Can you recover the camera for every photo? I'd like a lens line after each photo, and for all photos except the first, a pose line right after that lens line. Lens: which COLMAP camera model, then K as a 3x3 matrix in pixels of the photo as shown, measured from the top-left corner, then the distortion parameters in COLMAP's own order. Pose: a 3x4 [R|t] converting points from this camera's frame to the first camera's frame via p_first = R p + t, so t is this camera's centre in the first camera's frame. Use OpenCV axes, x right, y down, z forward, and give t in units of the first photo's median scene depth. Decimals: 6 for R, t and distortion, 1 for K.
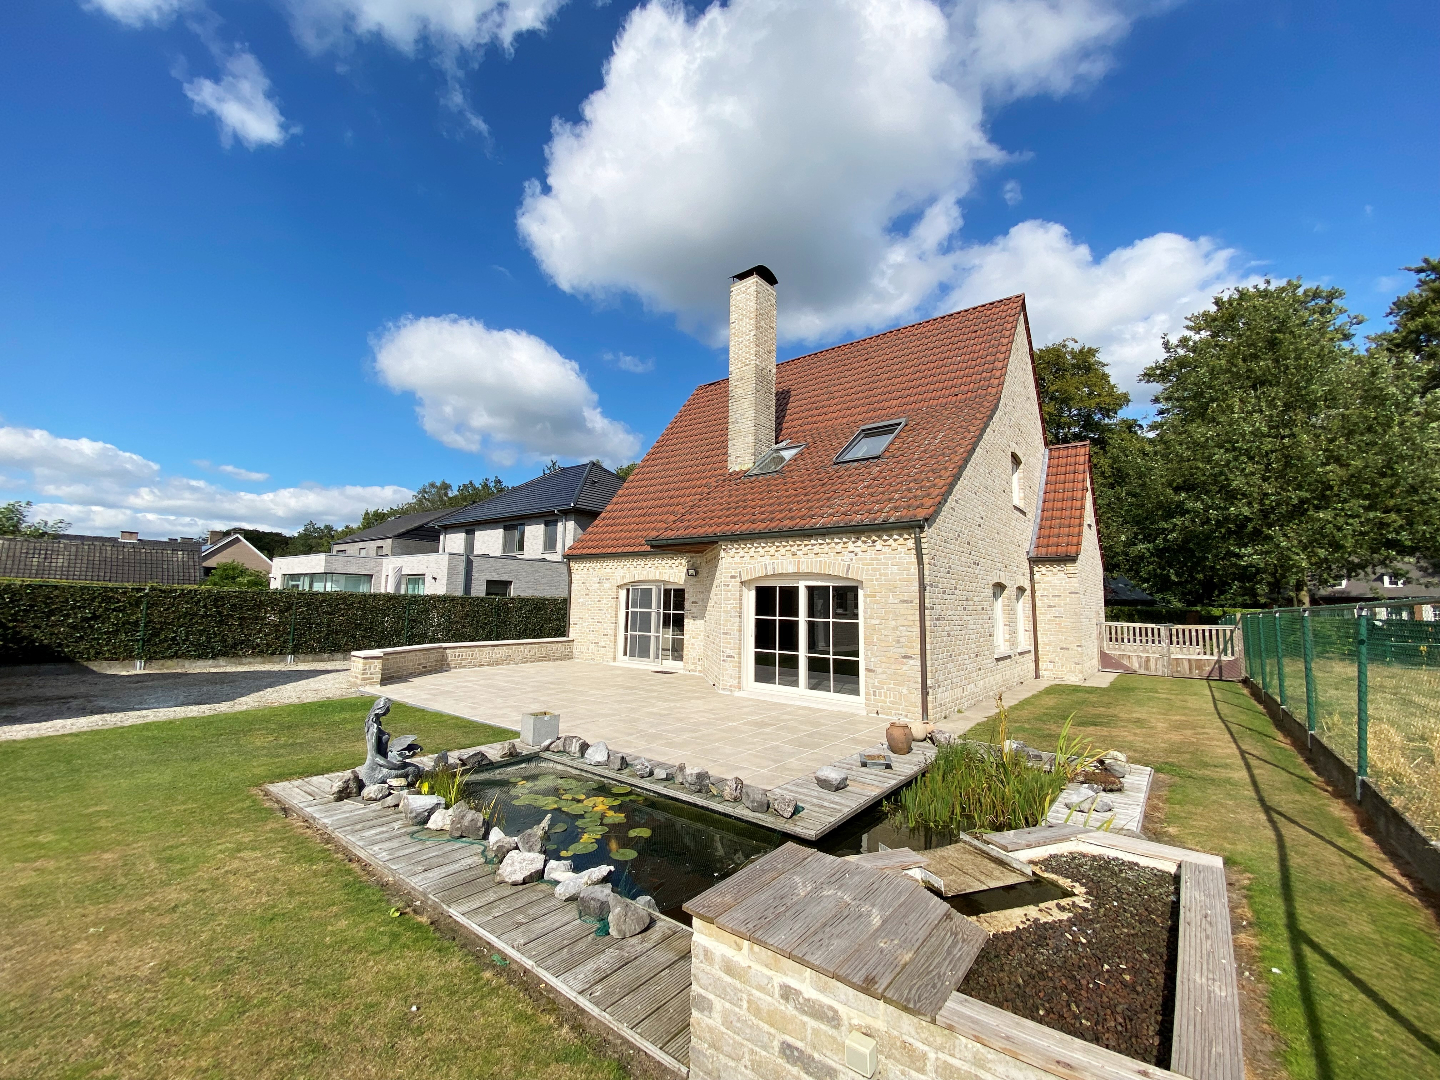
lens RADIAL K [[592.4, 0, 712.6], [0, 592.4, 533.4], [0, 0, 1]] dist [-0.014680, -0.000220]
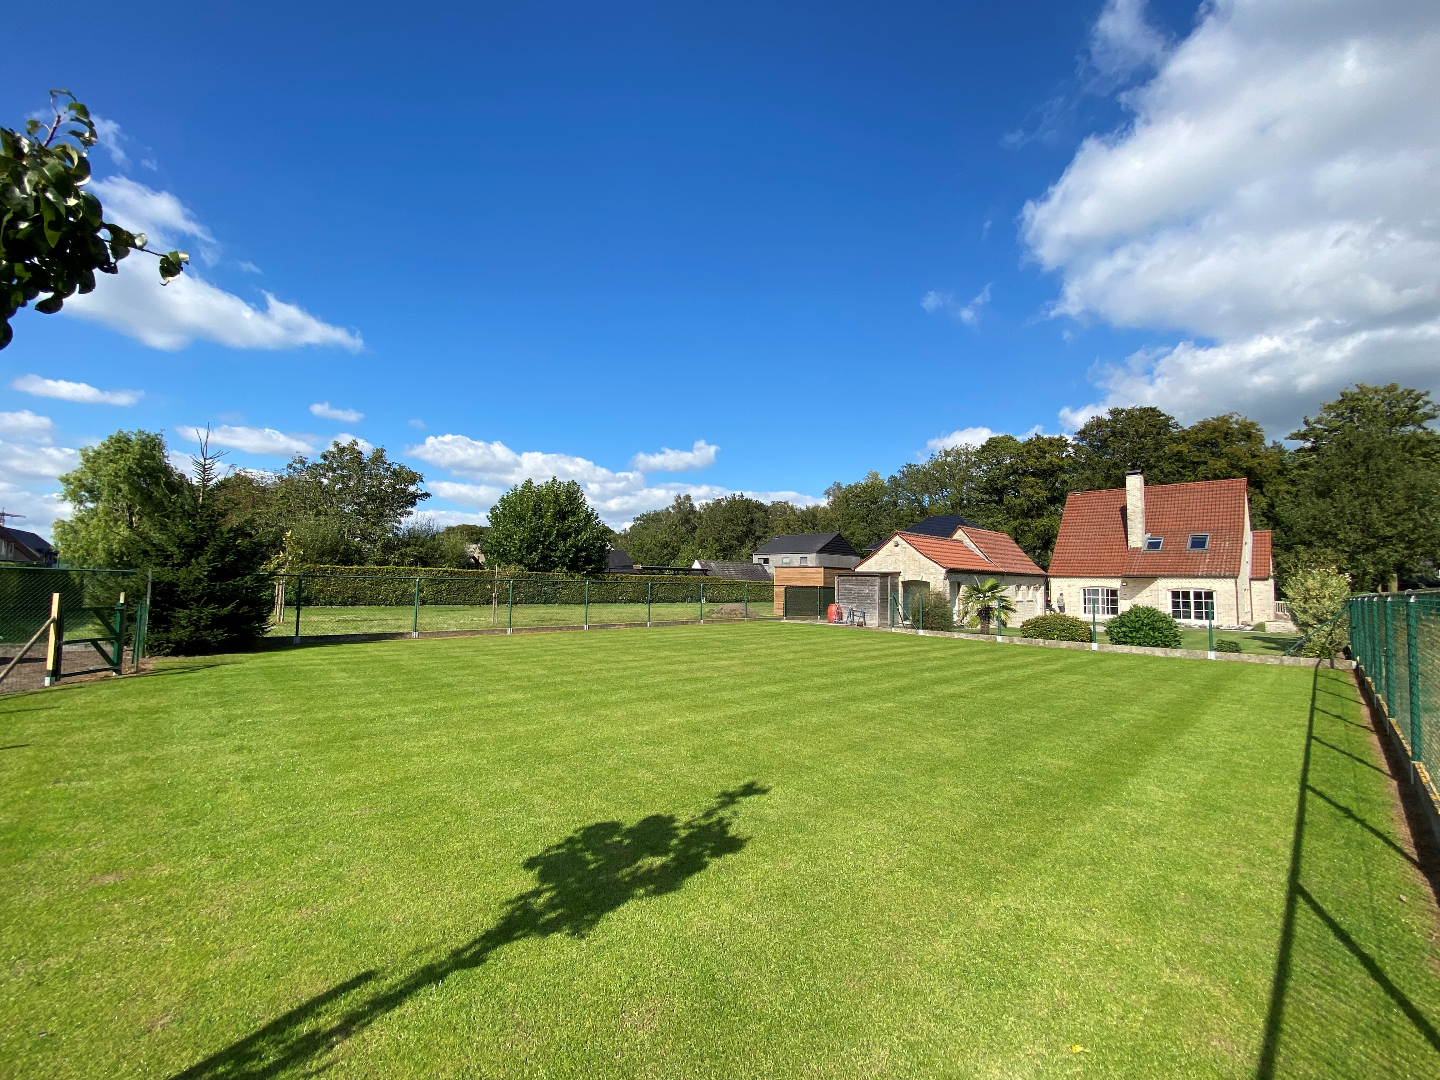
lens RADIAL K [[592.4, 0, 726.8], [0, 592.4, 547.1], [0, 0, 1]] dist [-0.014680, -0.000220]
pose [[0.993347, -0.010608, -0.114669, -1.548209], [0.017559, 0.998057, 0.059778, -0.303625], [0.113812, -0.061394, 0.991604, -1.952769]]
